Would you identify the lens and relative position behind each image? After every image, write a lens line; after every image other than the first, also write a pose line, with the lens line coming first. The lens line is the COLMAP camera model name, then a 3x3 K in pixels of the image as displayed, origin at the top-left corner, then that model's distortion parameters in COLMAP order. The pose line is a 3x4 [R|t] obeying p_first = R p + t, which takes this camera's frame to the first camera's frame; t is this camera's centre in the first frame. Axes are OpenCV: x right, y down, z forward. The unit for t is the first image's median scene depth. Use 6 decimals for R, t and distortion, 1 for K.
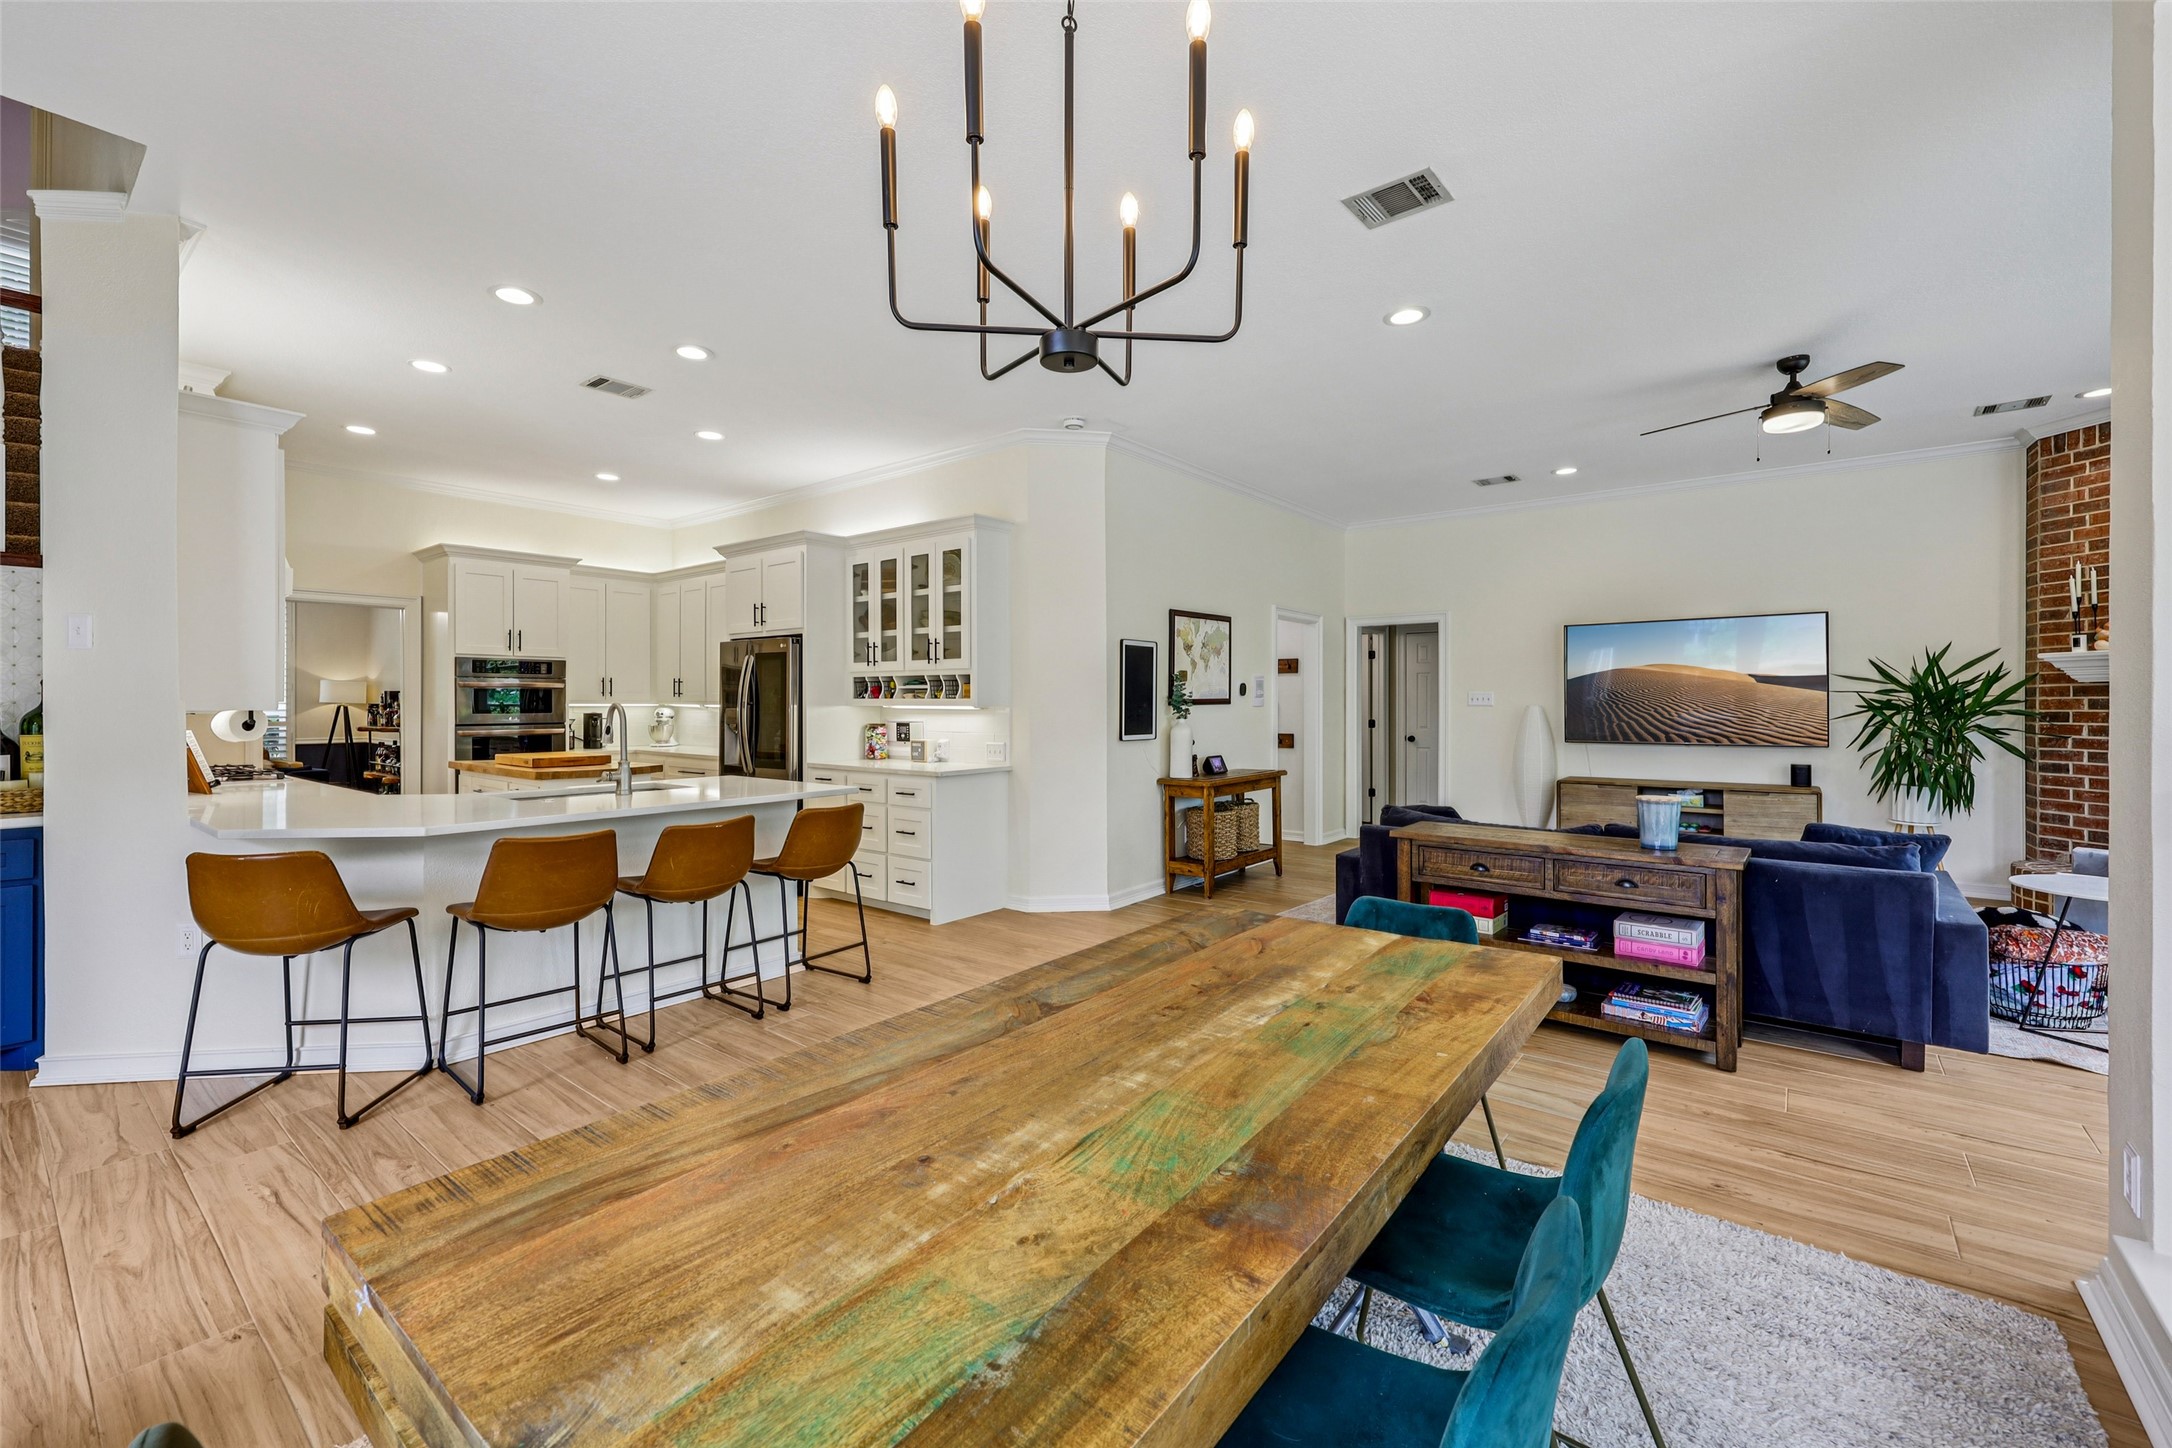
lens RADIAL K [[891.1, 0, 1102.9], [0, 891.1, 706.5], [0, 0, 1]] dist [0.000766, 0.000131]
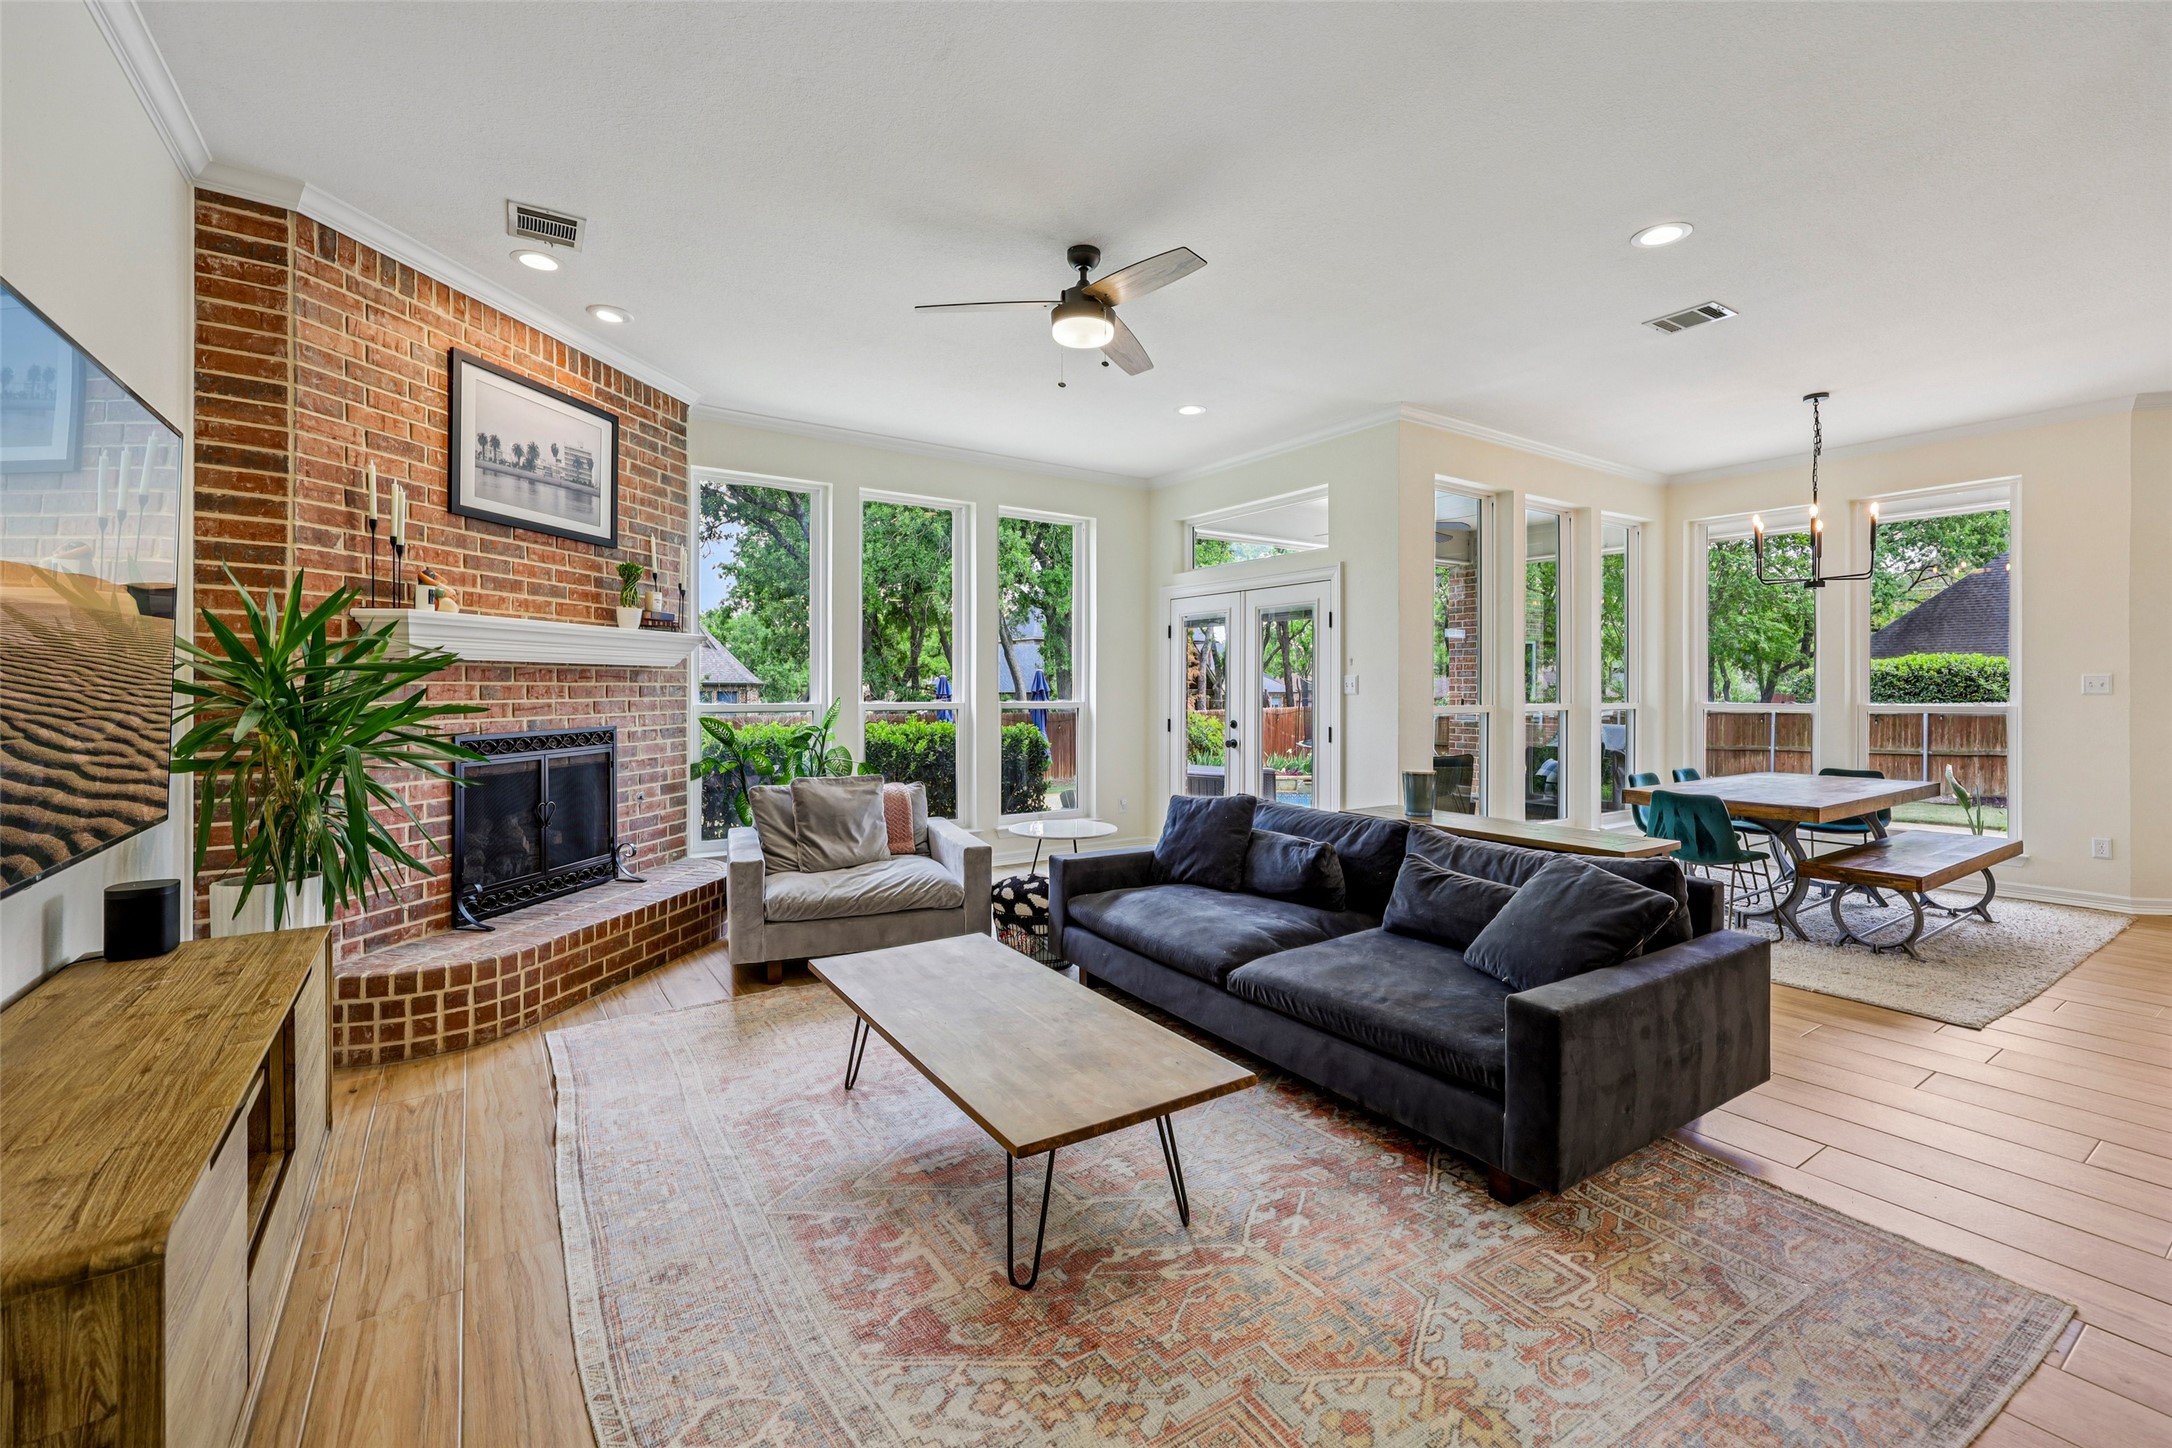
lens RADIAL K [[918.8, 0, 1081.5], [0, 918.8, 684.6], [0, 0, 1]] dist [0.001568, 0.000632]
pose [[-0.949205, 0.000410, 0.314657, 0.360025], [-0.000437, 0.999996, -0.002619, -0.005126], [-0.314657, -0.002624, -0.949202, 1.216888]]
